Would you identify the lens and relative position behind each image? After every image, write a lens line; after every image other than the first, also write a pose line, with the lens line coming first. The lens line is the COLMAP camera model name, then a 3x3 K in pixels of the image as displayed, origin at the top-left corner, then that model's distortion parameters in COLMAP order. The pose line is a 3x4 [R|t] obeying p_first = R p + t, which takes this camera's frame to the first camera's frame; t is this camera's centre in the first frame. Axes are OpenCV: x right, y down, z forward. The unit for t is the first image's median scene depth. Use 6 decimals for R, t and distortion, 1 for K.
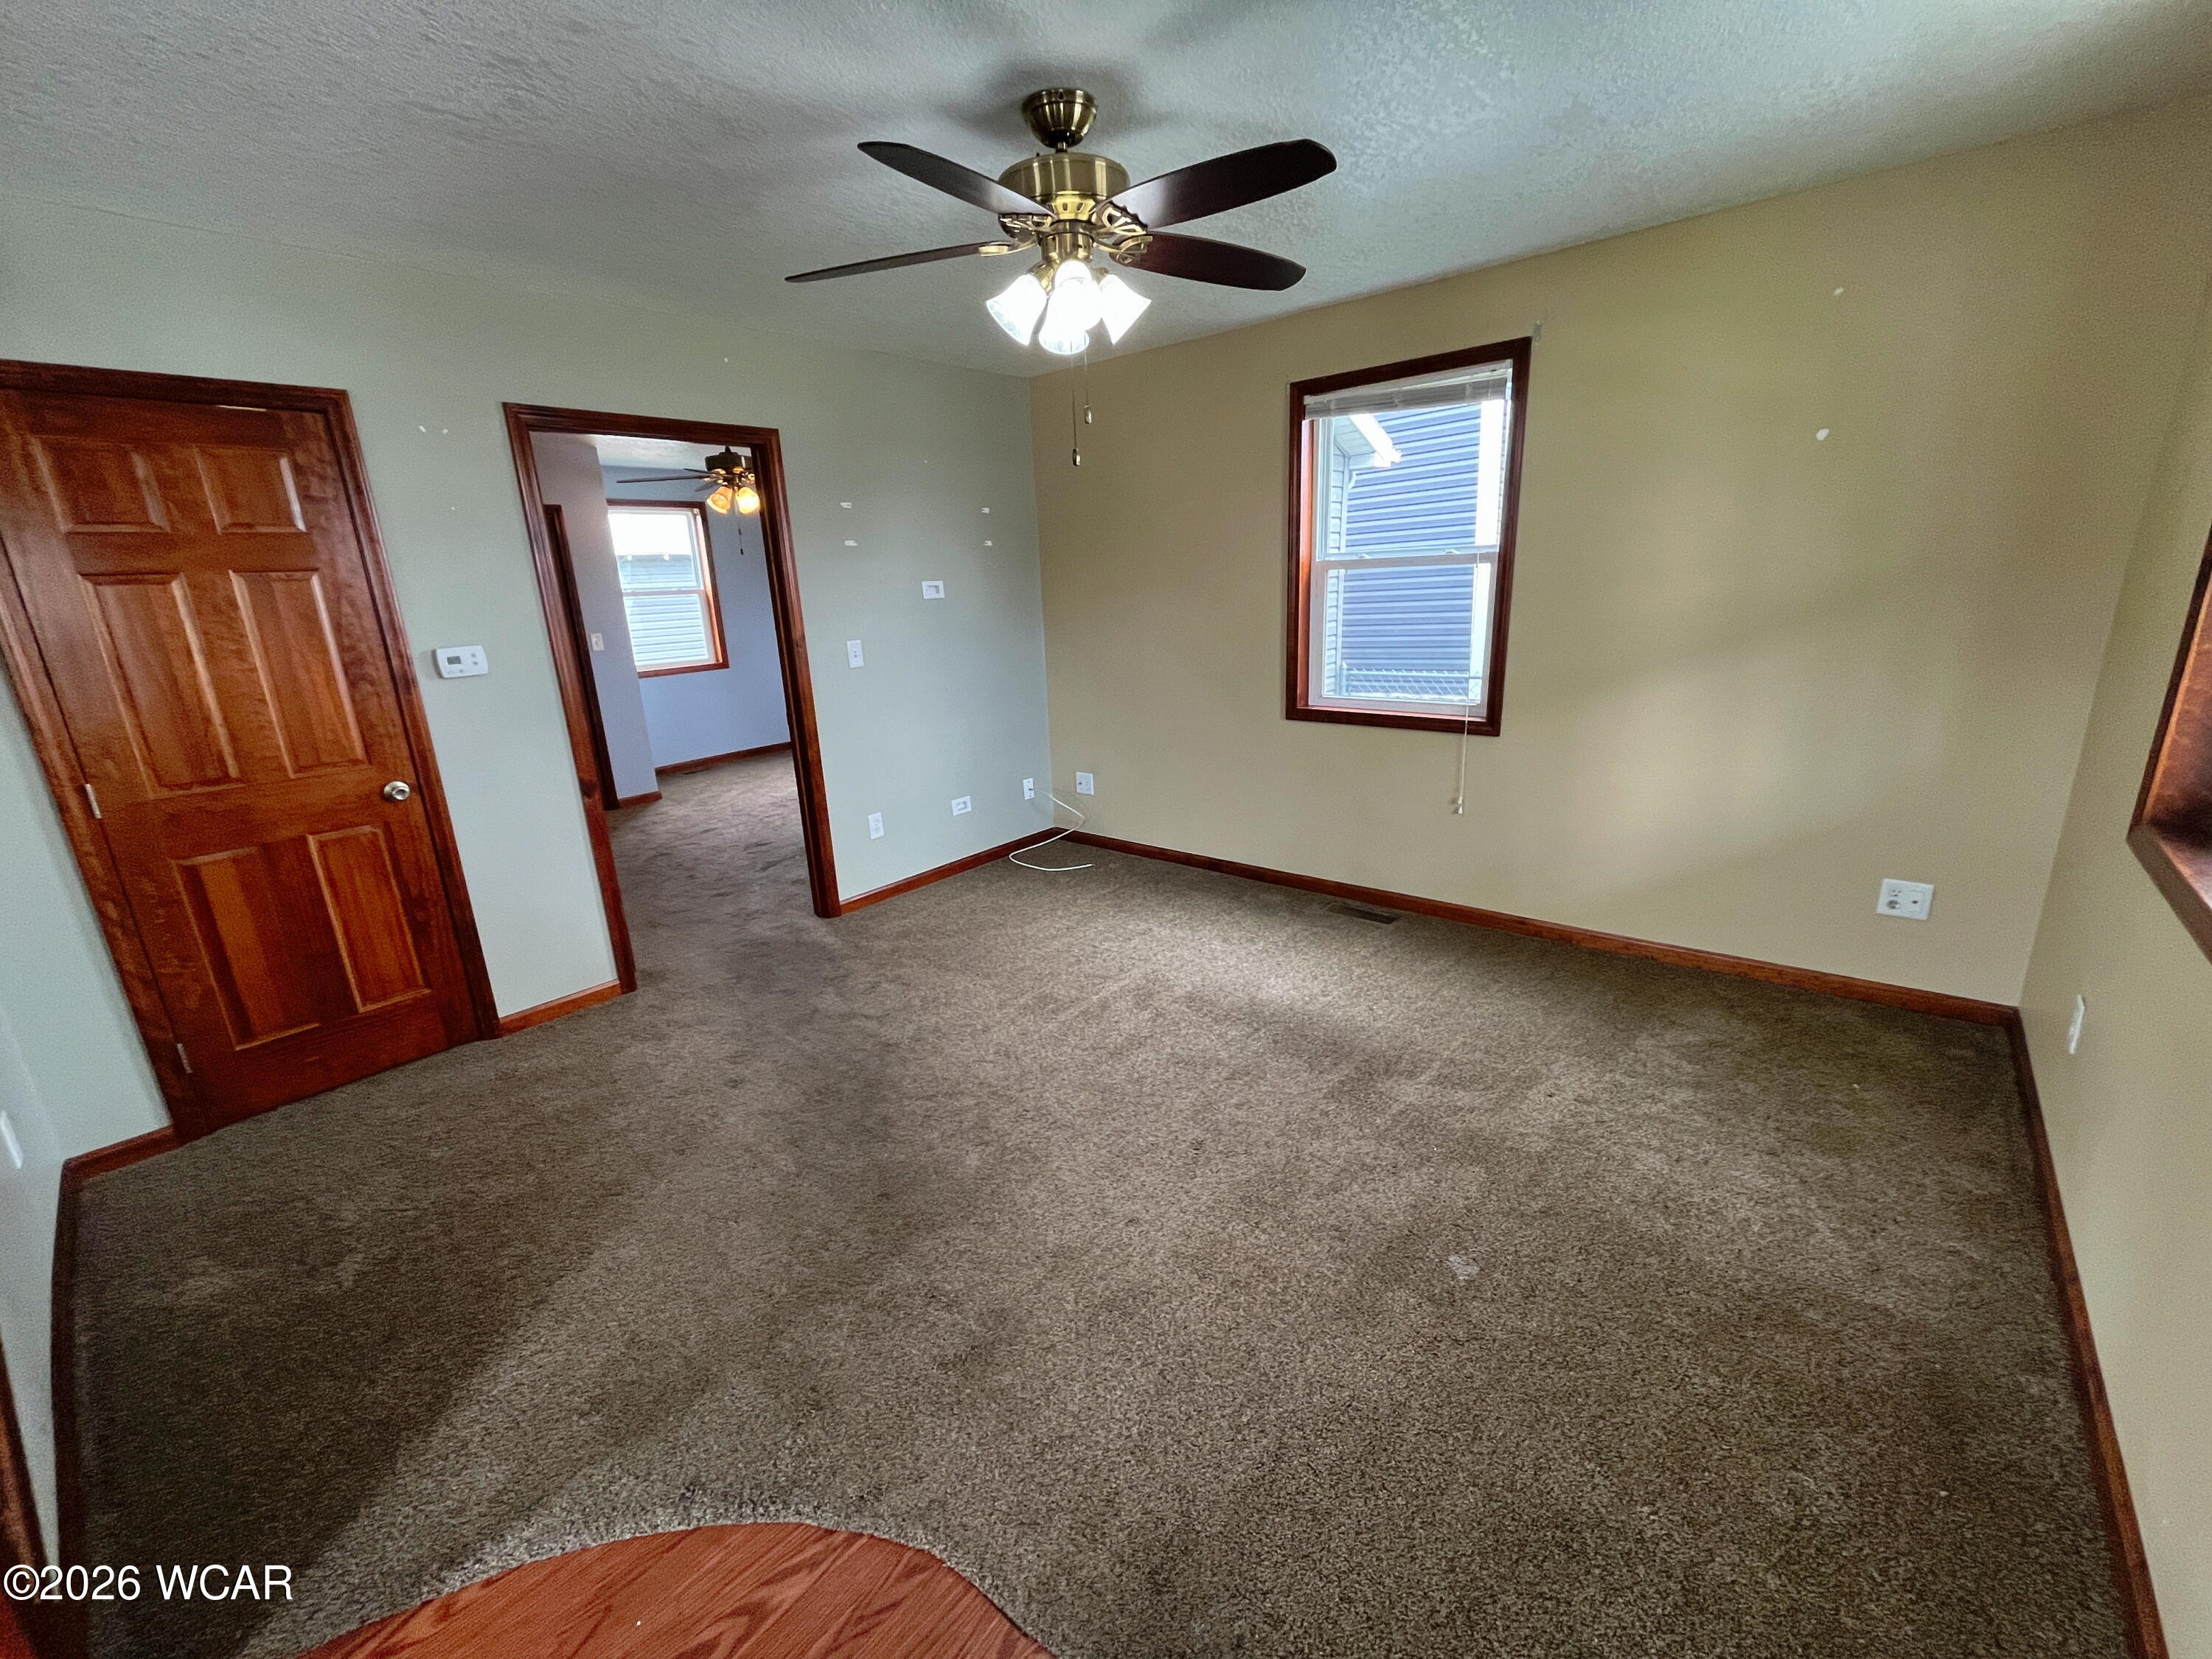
lens RADIAL K [[883.4, 0, 1106.0], [0, 883.4, 829.5], [0, 0, 1]] dist [-0.002022, 0.000144]
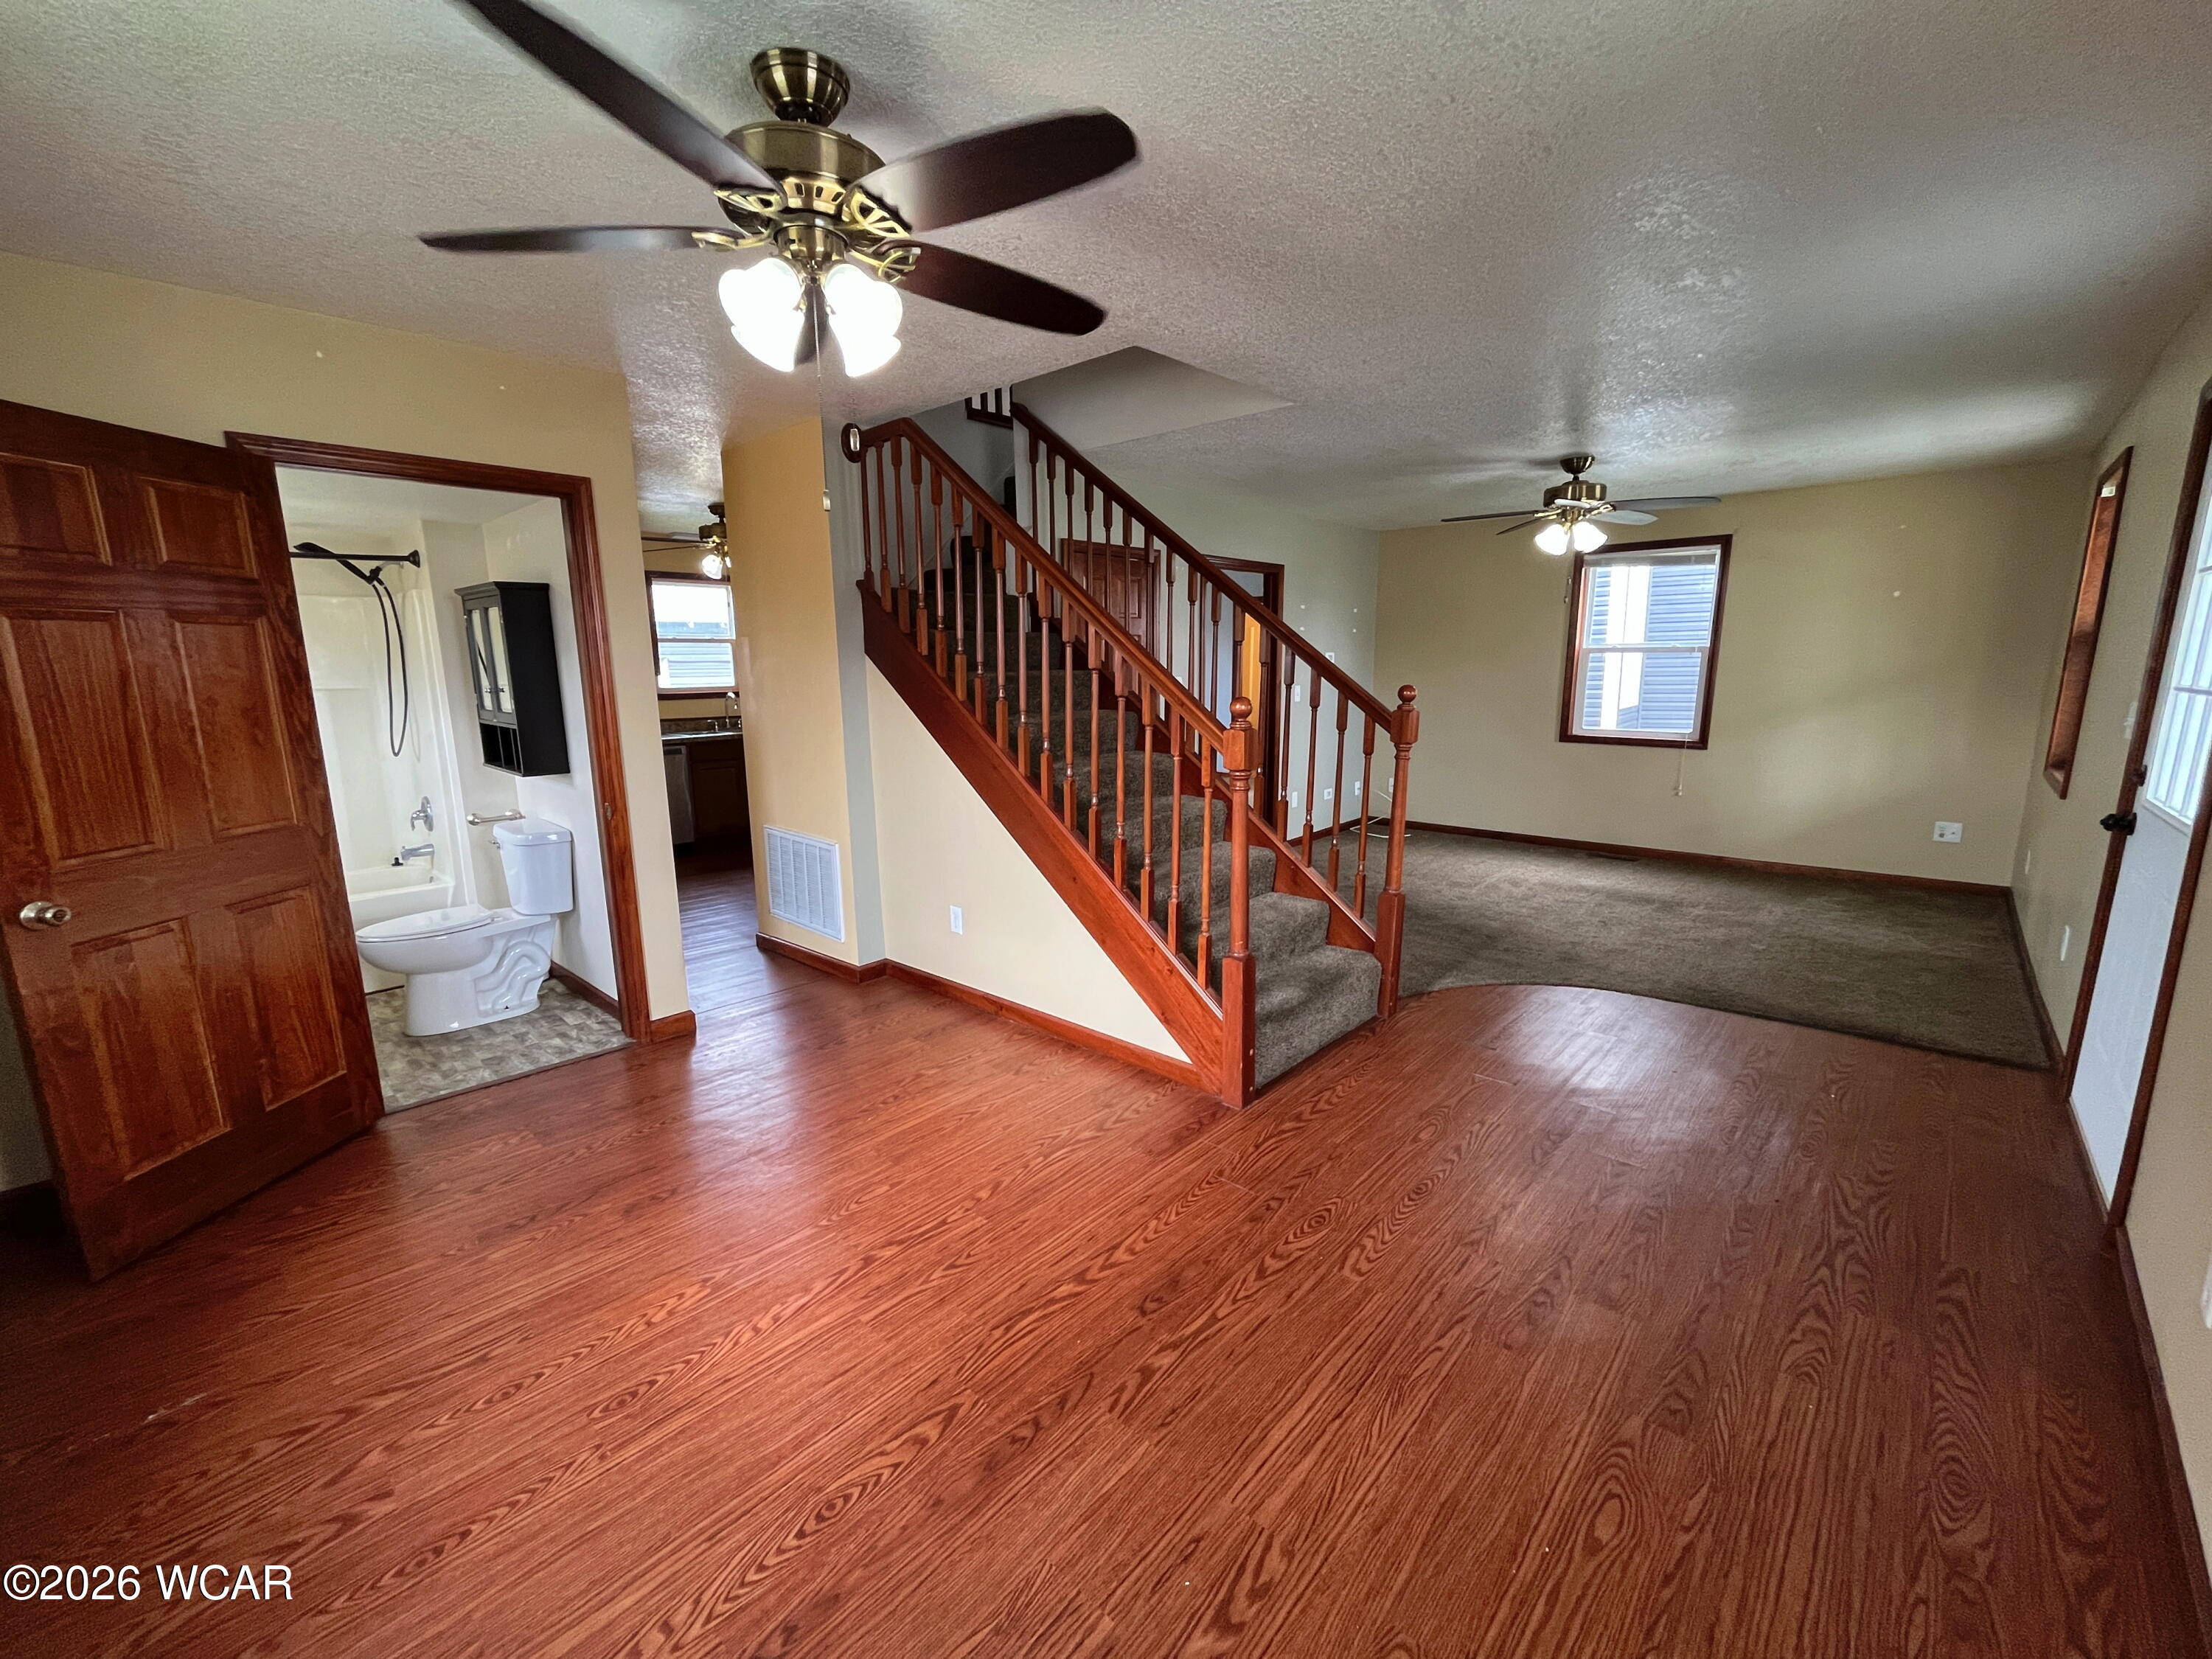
lens RADIAL K [[883.4, 0, 1106.0], [0, 883.4, 829.5], [0, 0, 1]] dist [-0.002022, 0.000144]
pose [[0.998818, 0.039919, -0.027745, -0.719865], [-0.042078, 0.995729, -0.082173, 0.257034], [0.024346, 0.083243, 0.996232, -0.790319]]
